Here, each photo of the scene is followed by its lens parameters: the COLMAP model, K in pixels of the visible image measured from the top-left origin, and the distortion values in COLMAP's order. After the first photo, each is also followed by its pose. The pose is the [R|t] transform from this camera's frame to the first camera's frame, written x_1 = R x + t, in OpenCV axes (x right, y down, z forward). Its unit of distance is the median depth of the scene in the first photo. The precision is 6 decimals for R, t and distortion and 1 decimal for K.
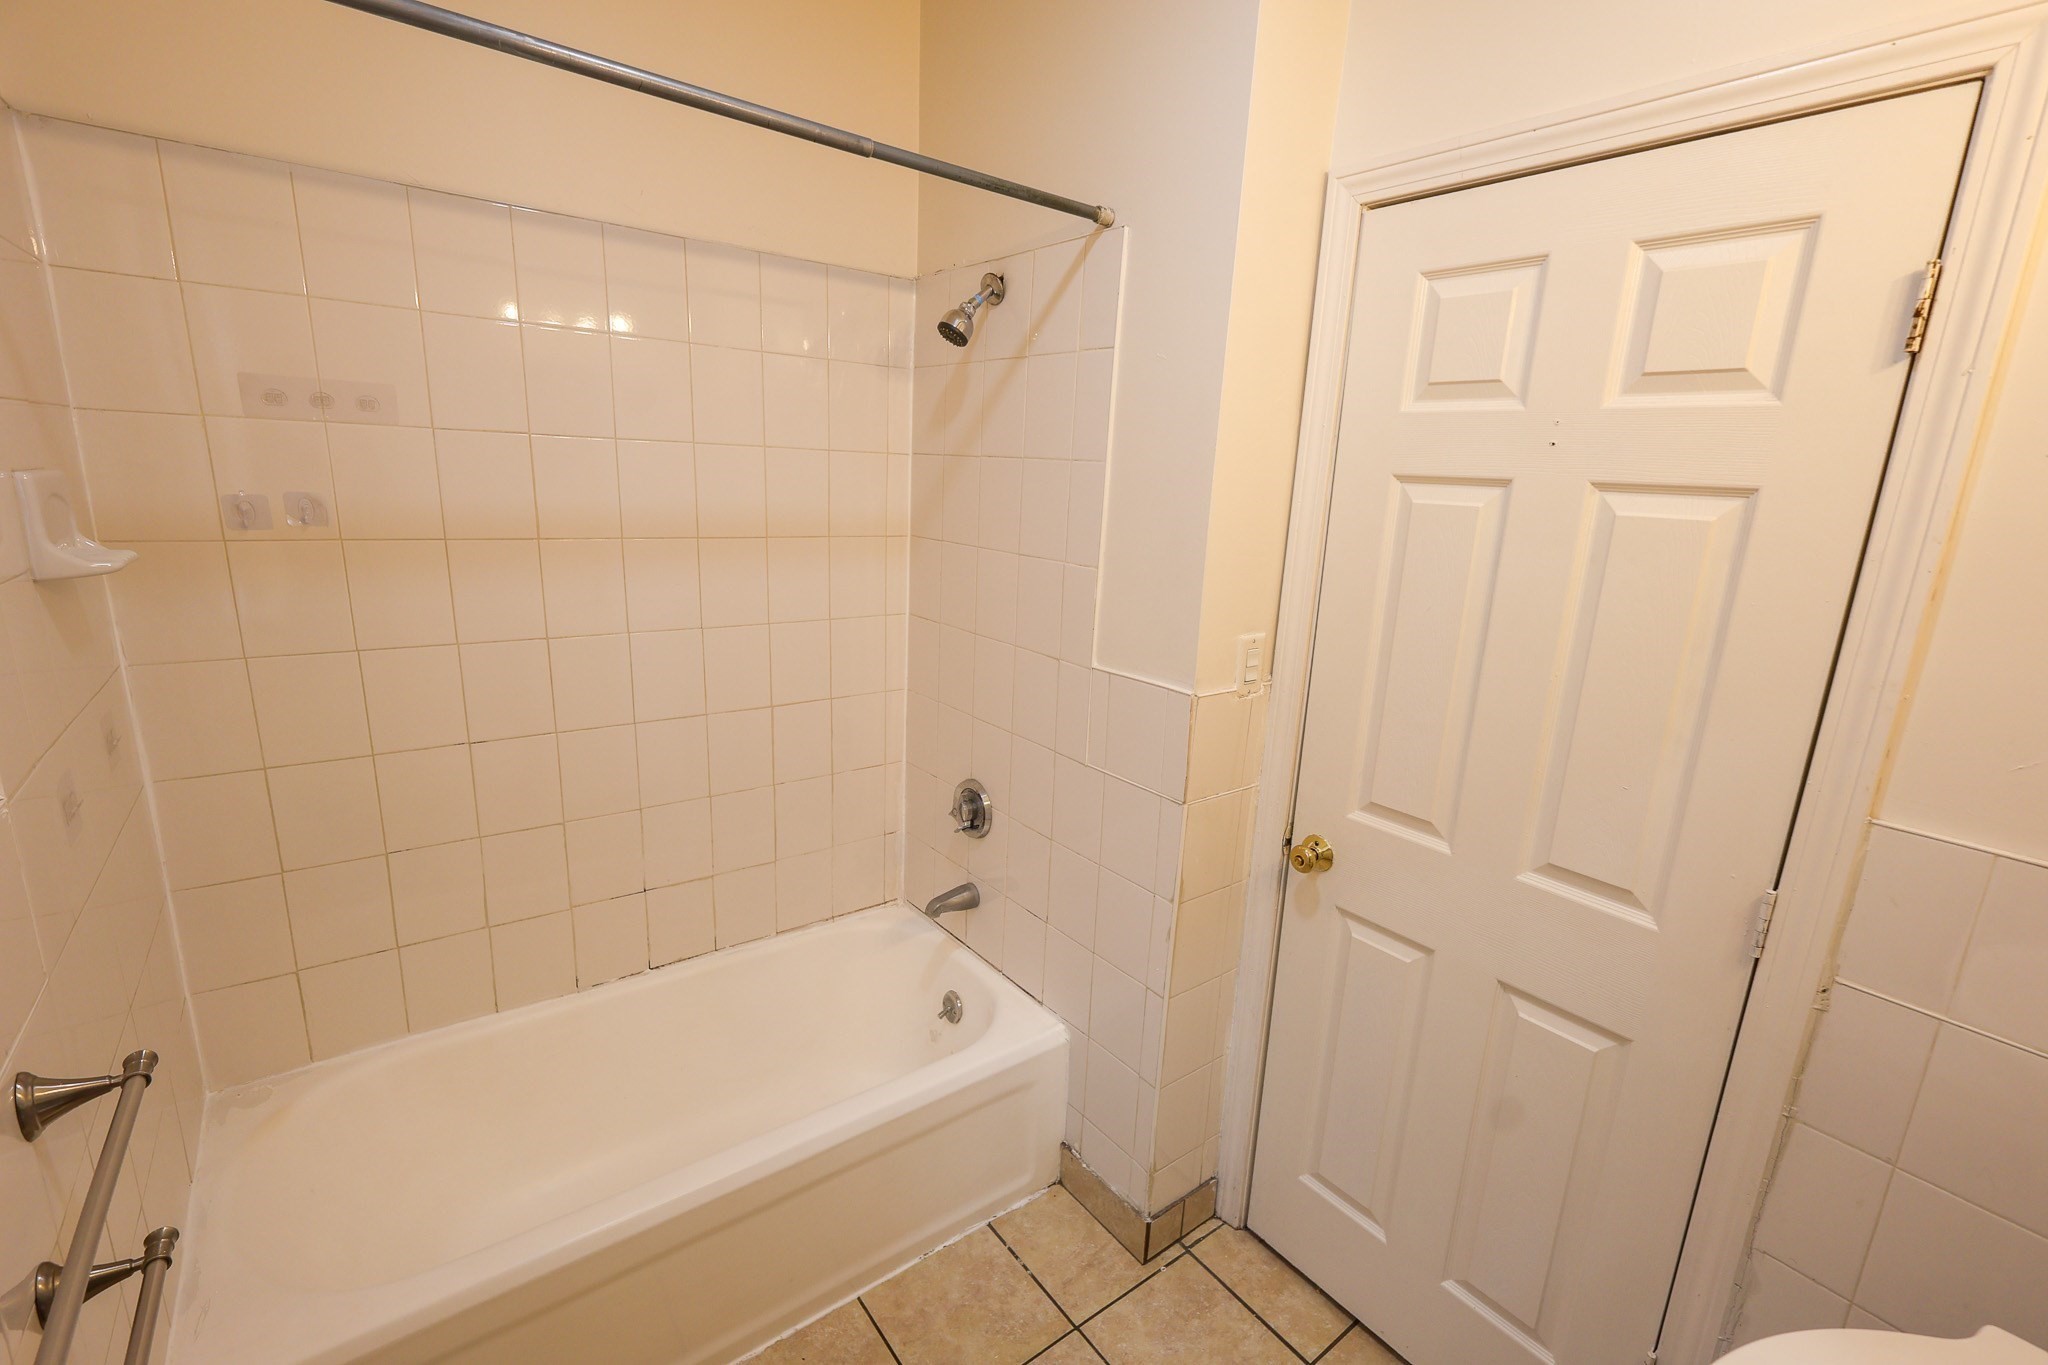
lens RADIAL K [[886.6, 0, 1032.6], [0, 886.6, 686.6], [0, 0, 1]] dist [0.003988, 0.000104]
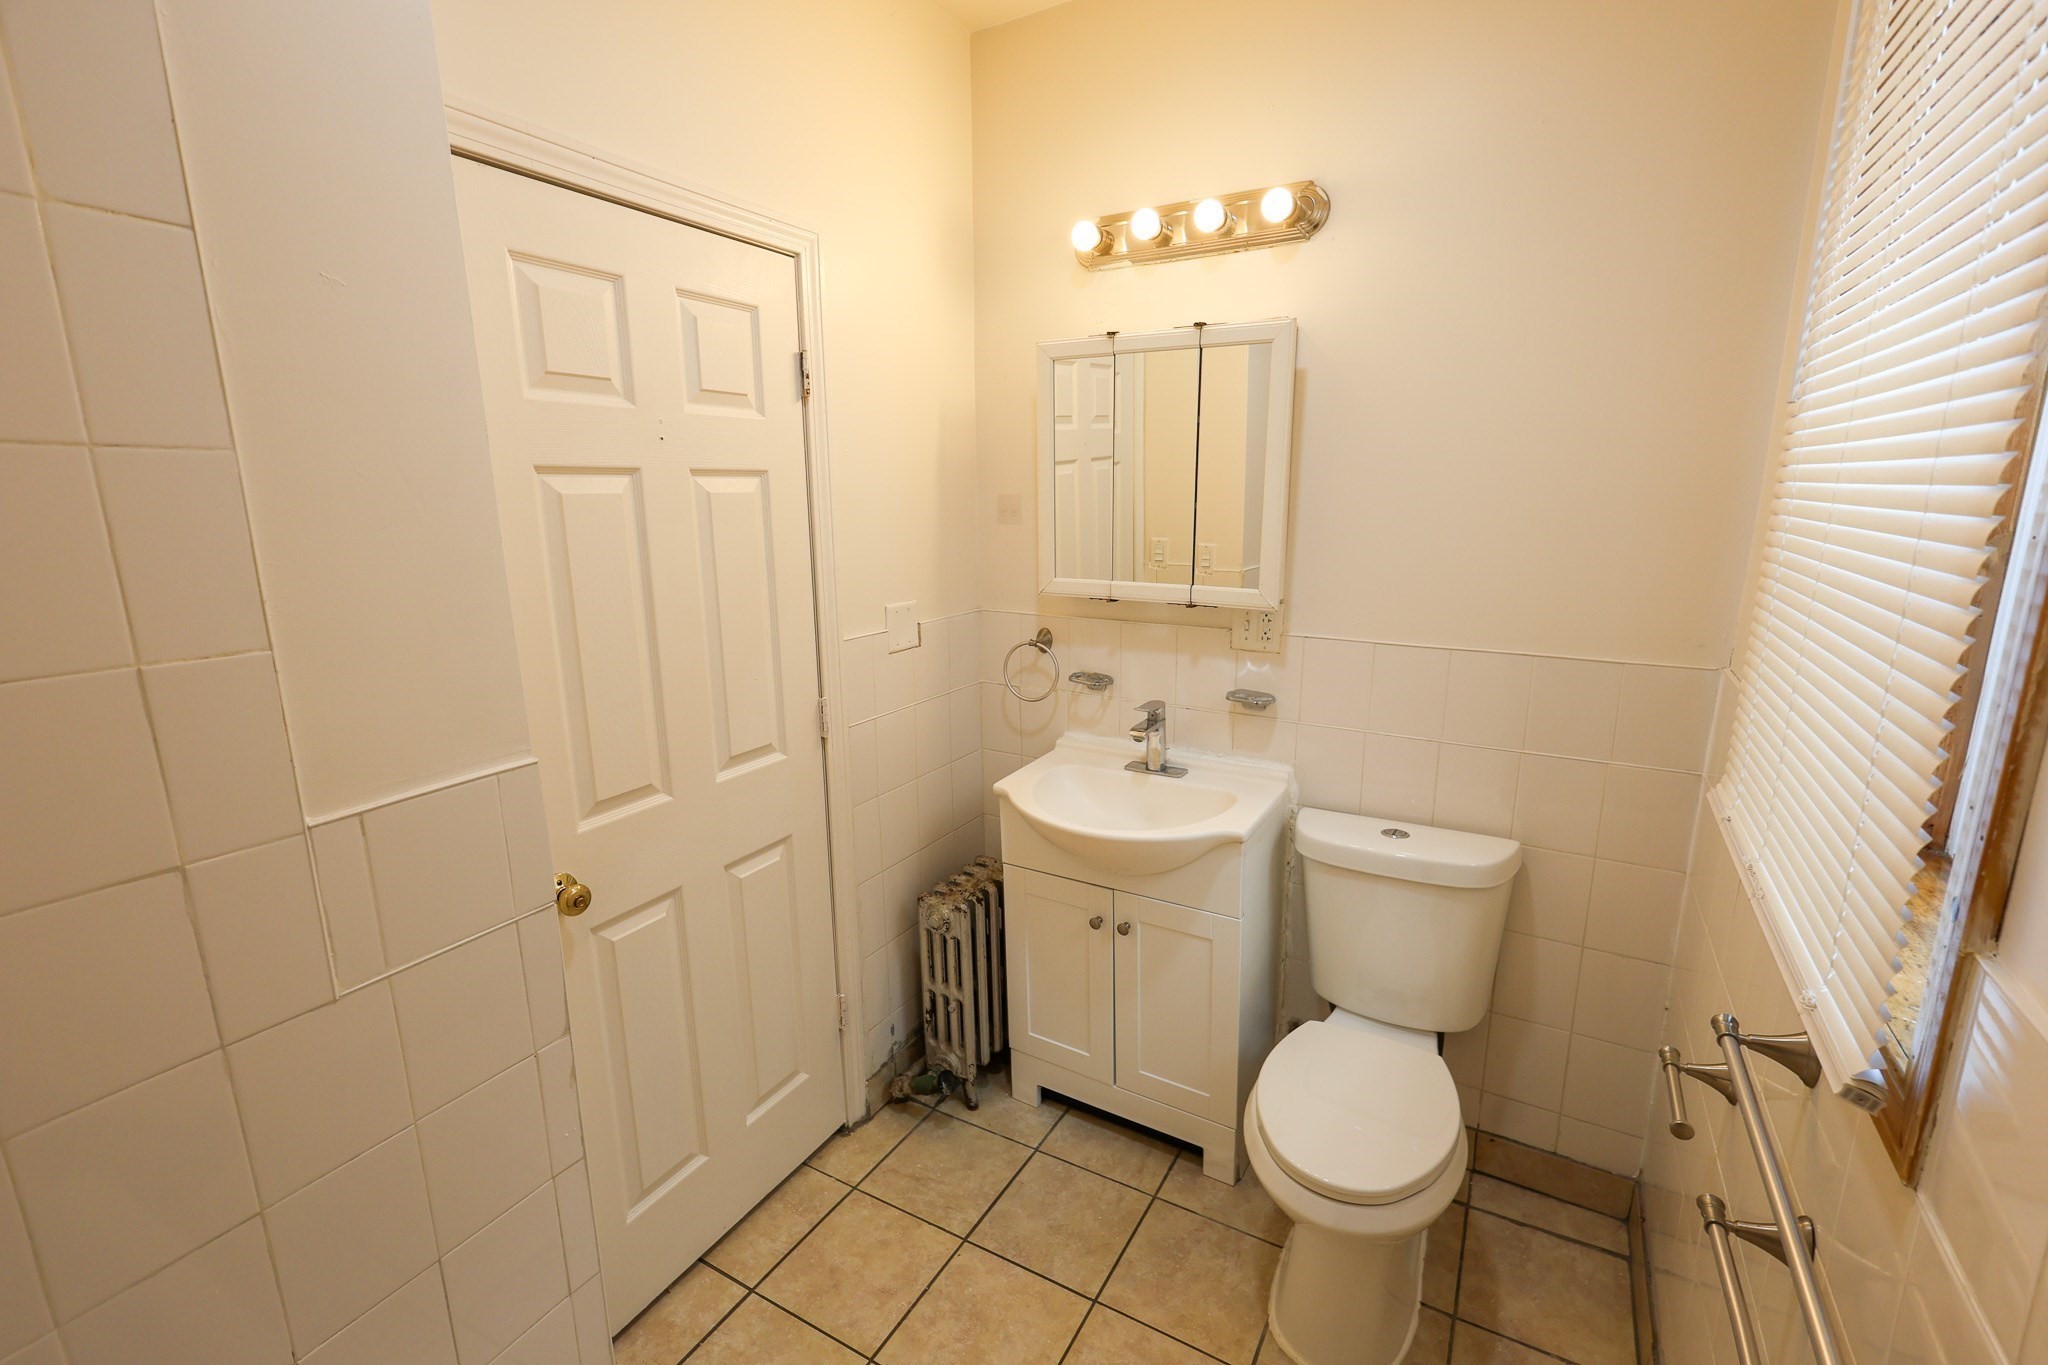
lens RADIAL K [[886.6, 0, 1089.0], [0, 886.6, 666.0], [0, 0, 1]] dist [0.003988, 0.000104]
pose [[-0.421595, -0.233530, 0.876197, -0.769134], [0.192905, 0.921053, 0.338304, -0.269496], [-0.886028, 0.311650, -0.343262, 0.944601]]
